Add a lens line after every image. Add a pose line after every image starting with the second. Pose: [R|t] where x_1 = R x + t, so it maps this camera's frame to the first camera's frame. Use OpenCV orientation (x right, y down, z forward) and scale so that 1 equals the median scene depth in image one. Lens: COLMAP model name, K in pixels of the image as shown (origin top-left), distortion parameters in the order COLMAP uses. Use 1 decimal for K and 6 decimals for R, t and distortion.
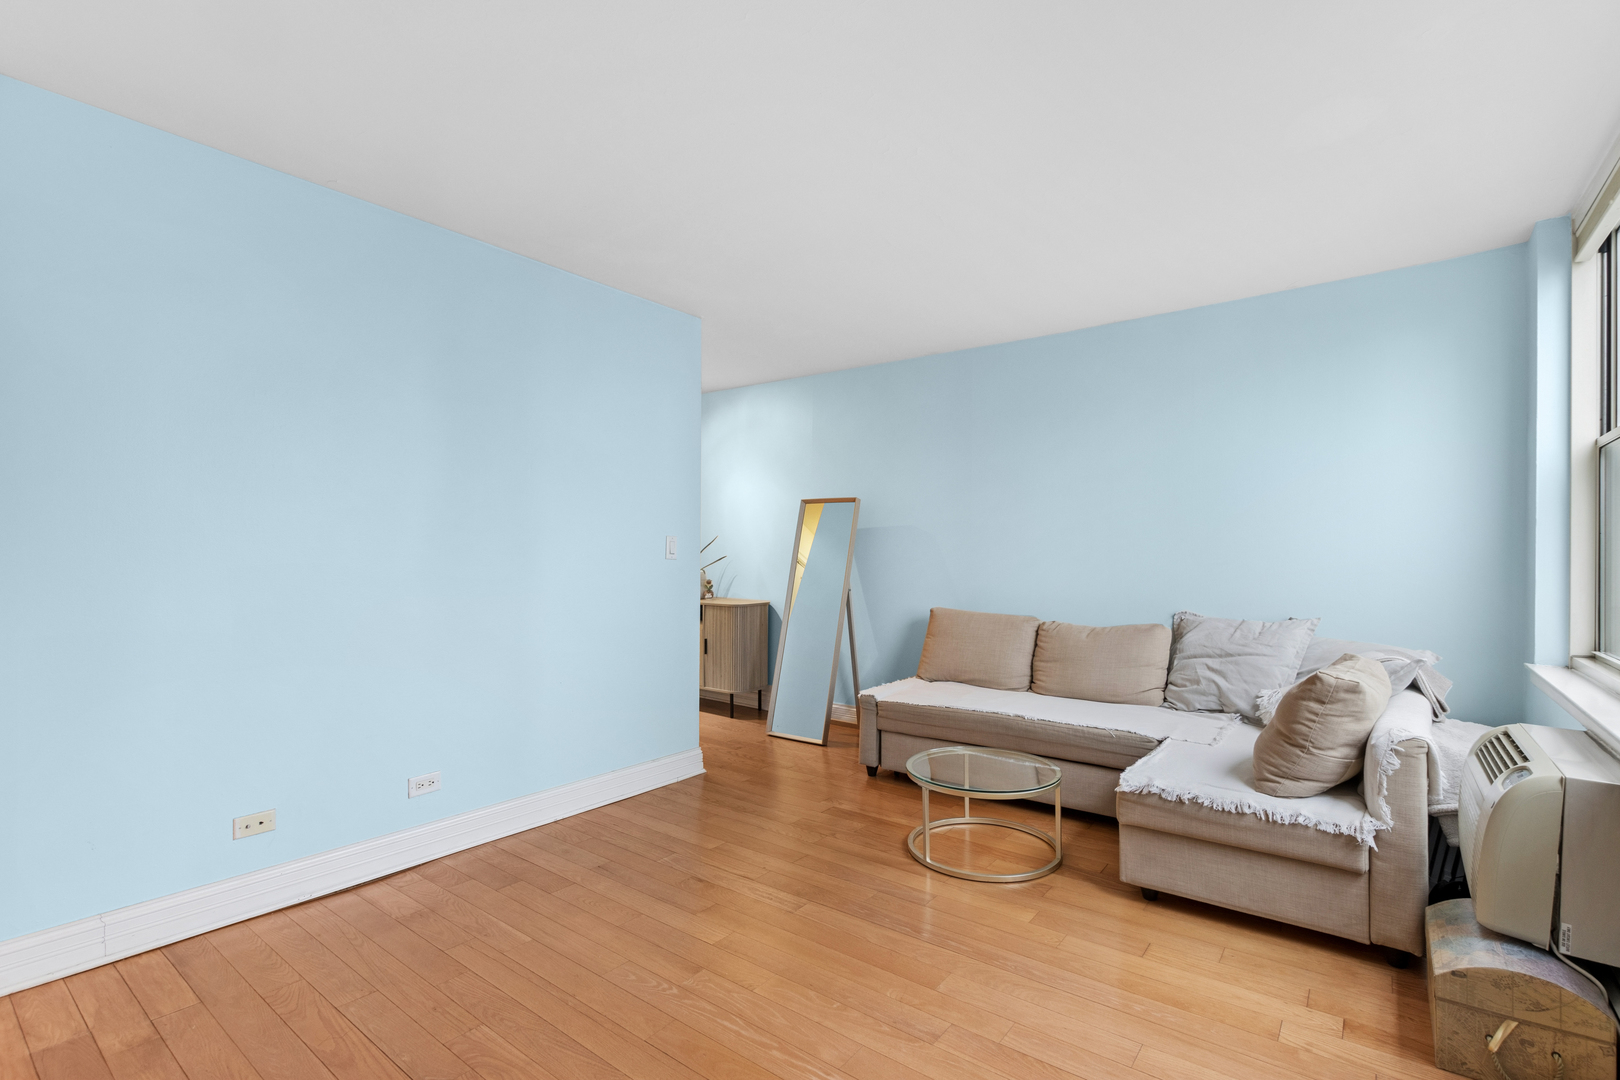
lens RADIAL K [[739.8, 0, 812.7], [0, 739.8, 556.7], [0, 0, 1]] dist [-0.001091, -0.000746]
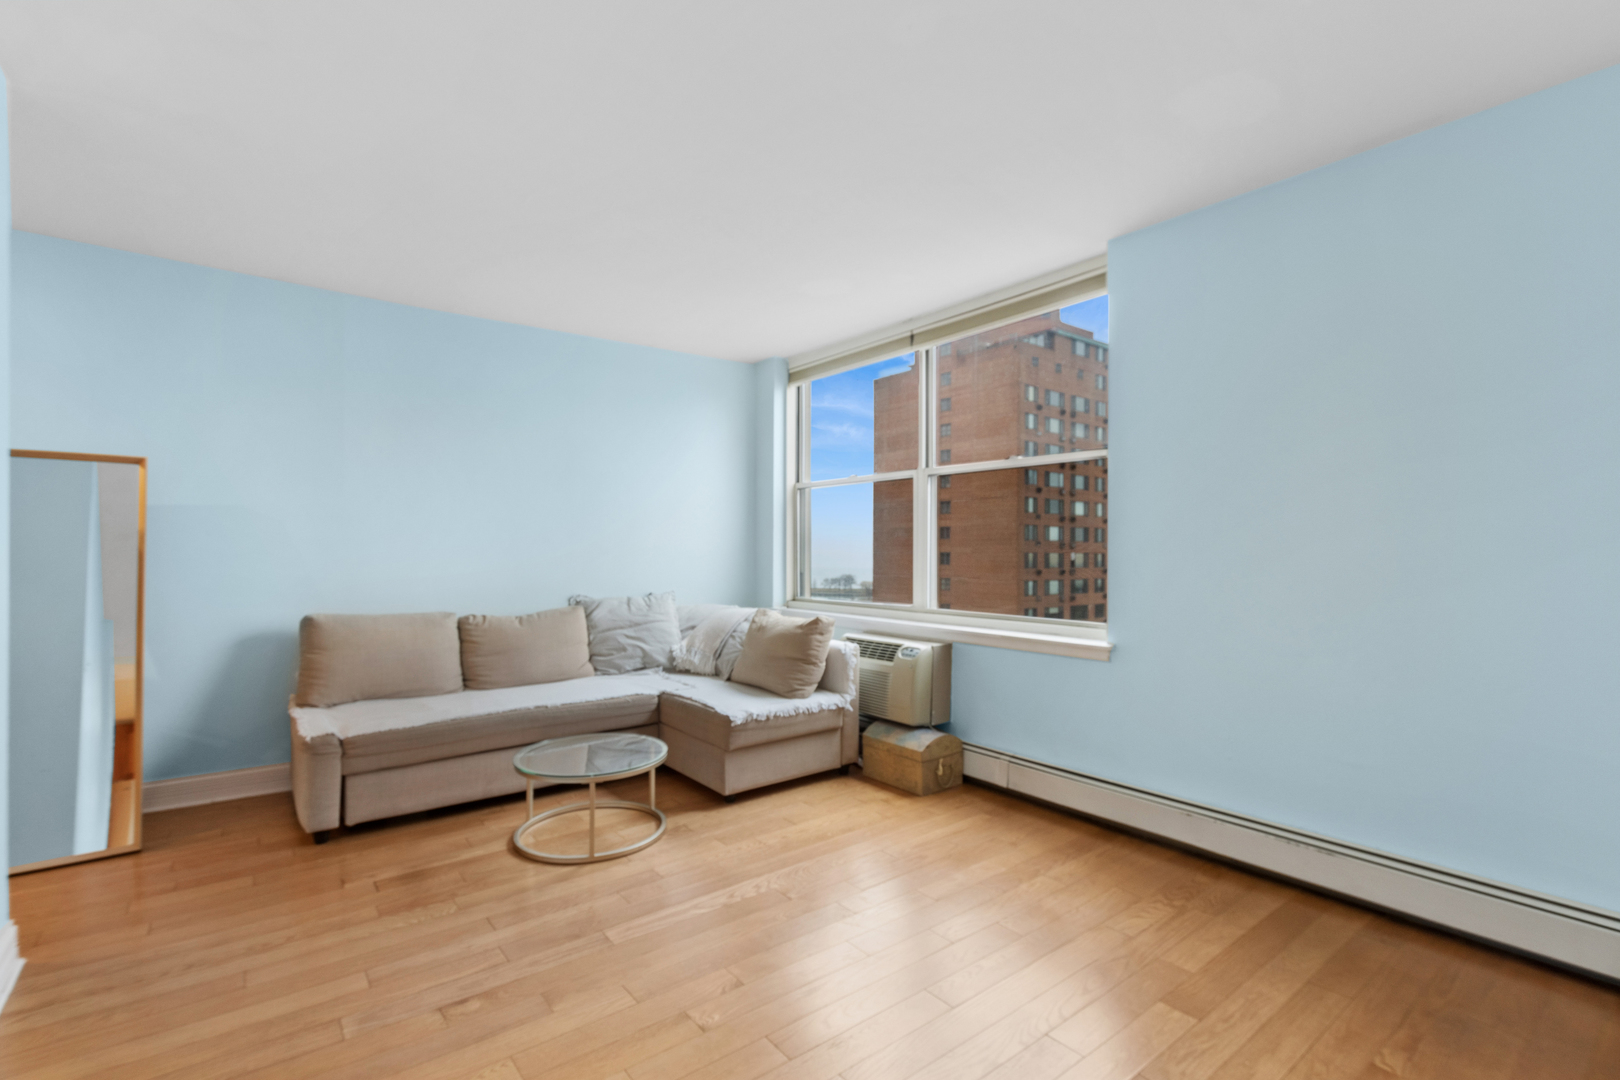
lens RADIAL K [[739.8, 0, 812.7], [0, 739.8, 556.7], [0, 0, 1]] dist [-0.001091, -0.000746]
pose [[0.247072, -0.014871, 0.968883, -0.631559], [0.003645, 0.999889, 0.014417, -0.001564], [-0.968990, -0.000031, 0.247099, 0.413402]]
